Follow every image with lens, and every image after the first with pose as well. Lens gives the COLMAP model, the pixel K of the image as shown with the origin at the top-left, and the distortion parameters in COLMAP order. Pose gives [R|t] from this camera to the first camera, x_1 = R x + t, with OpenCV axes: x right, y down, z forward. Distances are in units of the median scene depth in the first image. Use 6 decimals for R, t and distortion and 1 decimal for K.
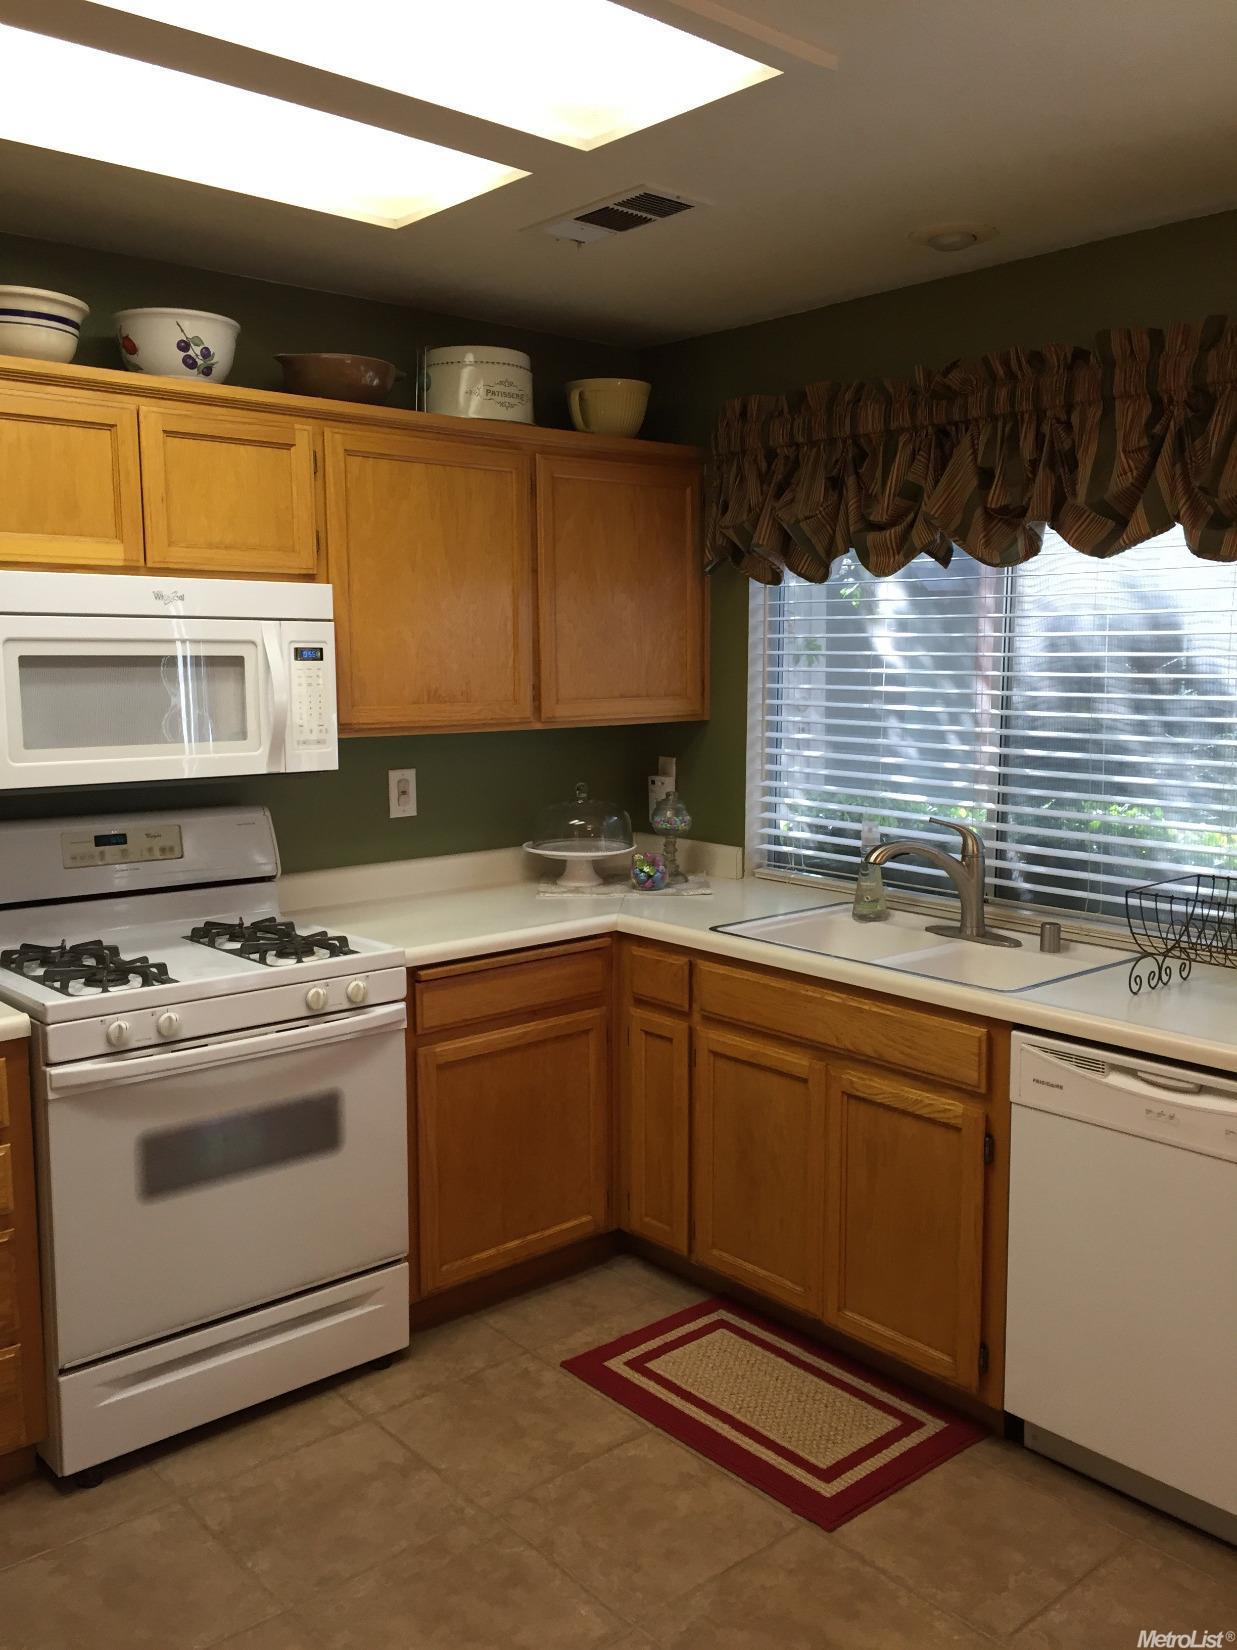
lens RADIAL K [[1410.4, 0, 606.6], [0, 1410.4, 823.0], [0, 0, 1]] dist [0.085514, -0.105753]
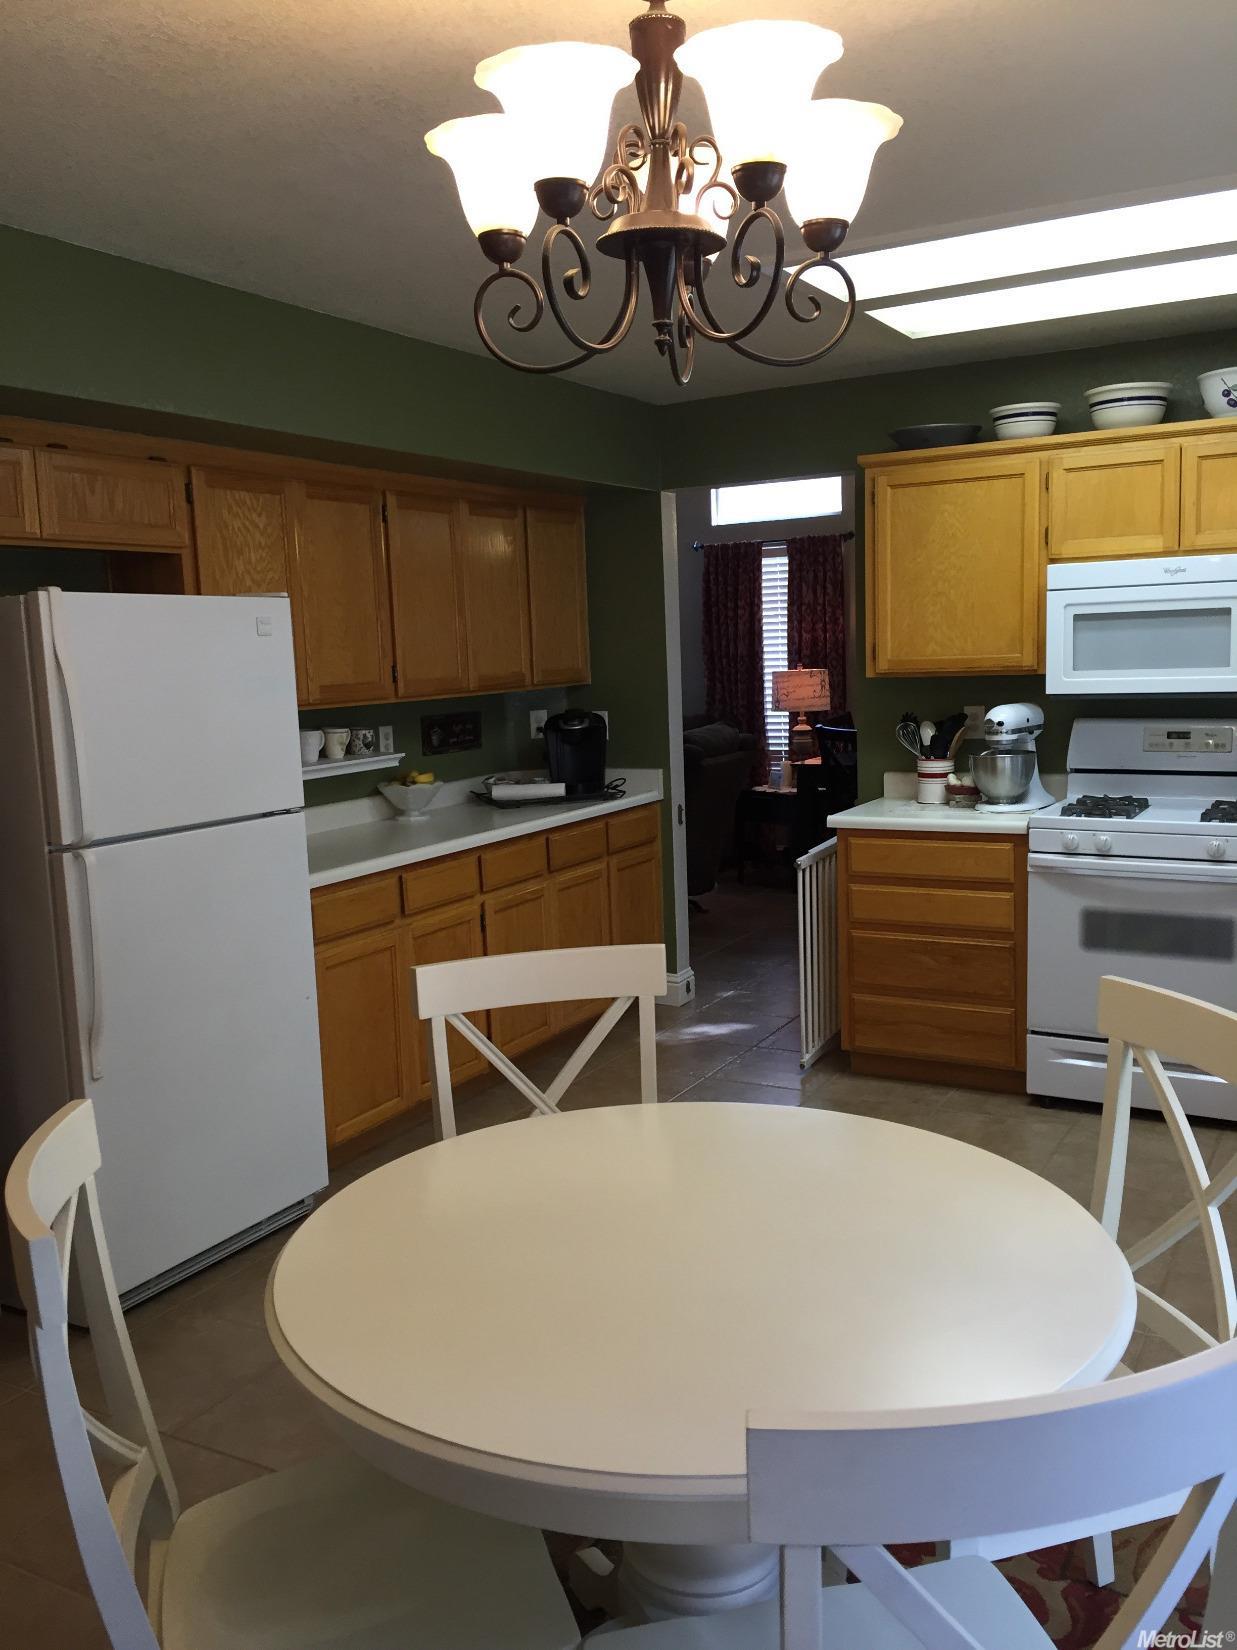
lens RADIAL K [[1410.4, 0, 616.7], [0, 1410.4, 813.5], [0, 0, 1]] dist [0.085514, -0.105753]
pose [[0.336996, 0.100661, -0.936109, 0.840586], [-0.078456, 0.993812, 0.078622, 0.021612], [0.938231, 0.046948, 0.342808, -0.052376]]
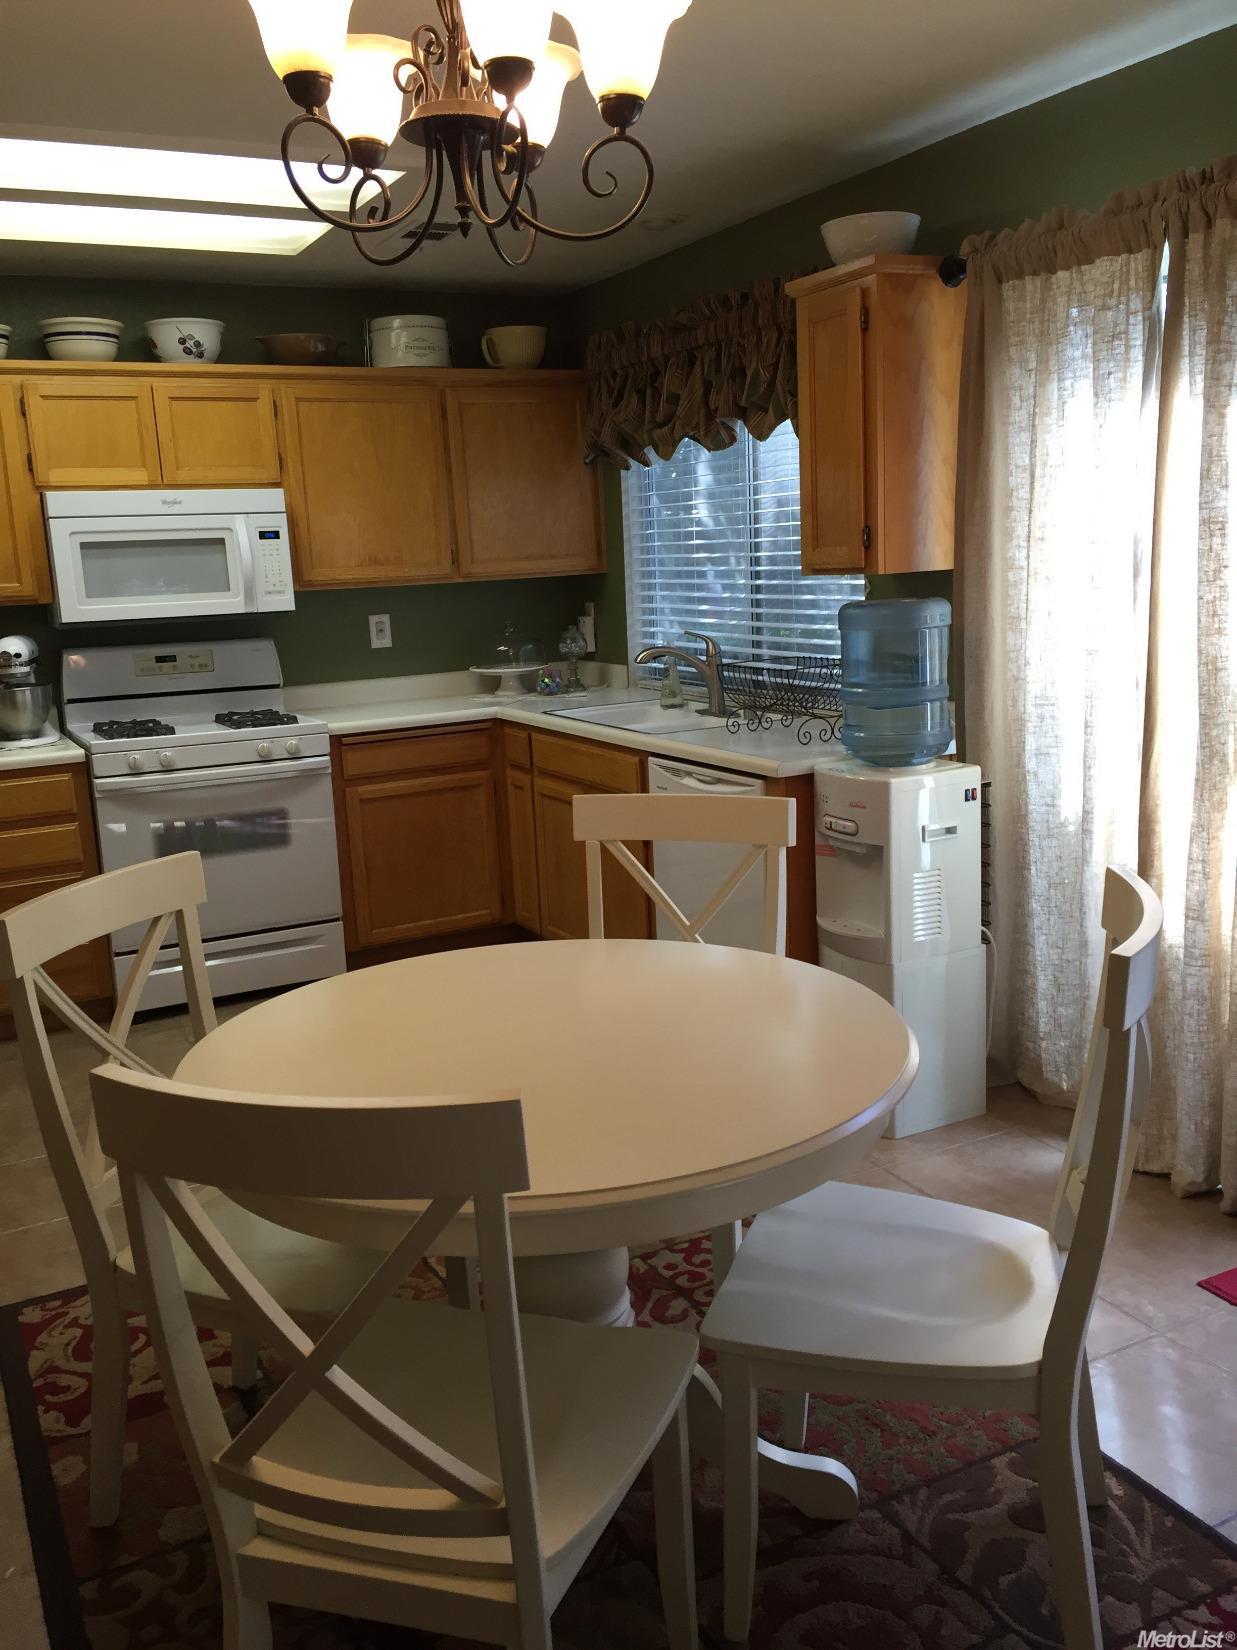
lens RADIAL K [[1410.4, 0, 614.6], [0, 1410.4, 819.5], [0, 0, 1]] dist [0.085514, -0.105753]
pose [[0.970376, -0.000963, -0.241599, 0.519429], [0.018602, 0.997322, 0.070737, 0.086960], [0.240883, -0.073136, 0.967795, -0.431586]]
